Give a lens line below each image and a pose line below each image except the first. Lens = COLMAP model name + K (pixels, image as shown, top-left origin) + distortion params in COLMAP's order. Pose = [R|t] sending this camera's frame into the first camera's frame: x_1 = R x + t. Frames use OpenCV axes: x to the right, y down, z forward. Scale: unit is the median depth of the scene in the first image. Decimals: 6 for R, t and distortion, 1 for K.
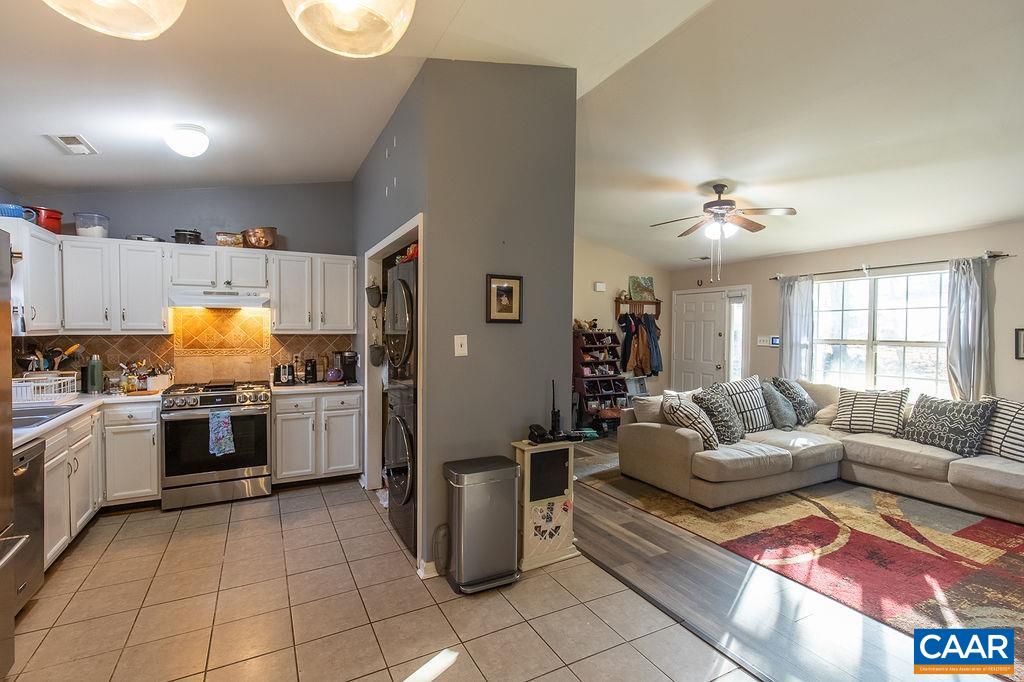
lens RADIAL K [[468.6, 0, 504.7], [0, 468.6, 341.9], [0, 0, 1]] dist [0.007614, -0.001295]
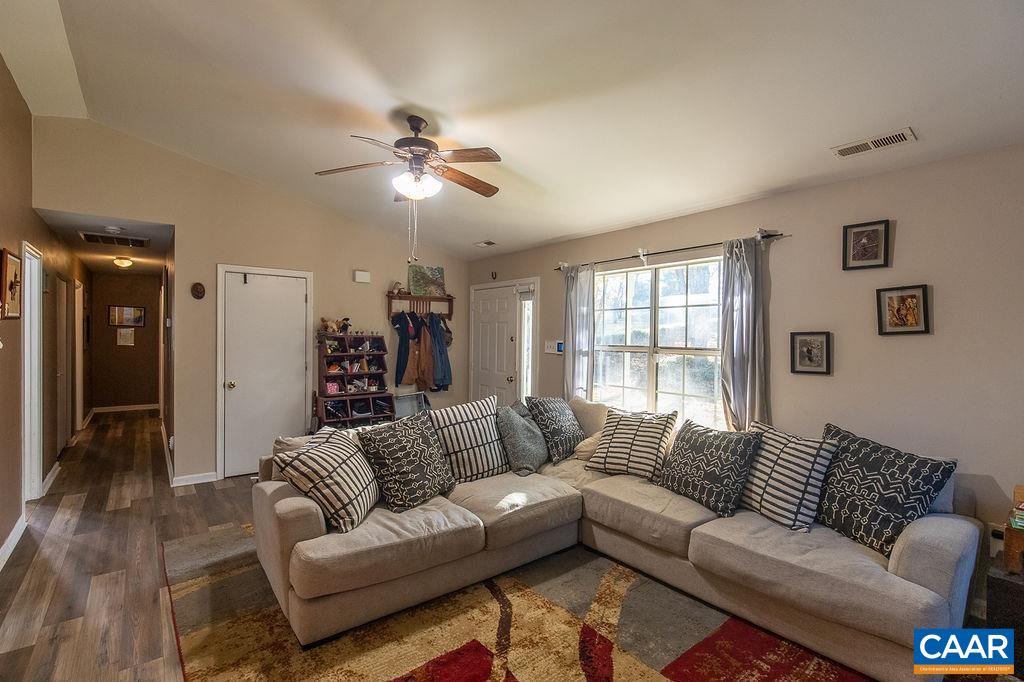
lens RADIAL K [[468.6, 0, 504.7], [0, 468.6, 341.9], [0, 0, 1]] dist [0.007614, -0.001295]
pose [[0.985102, 0.000202, 0.171971, 0.449539], [0.001143, 0.999970, -0.007720, -0.006643], [-0.171967, 0.007801, 0.985072, 0.303962]]
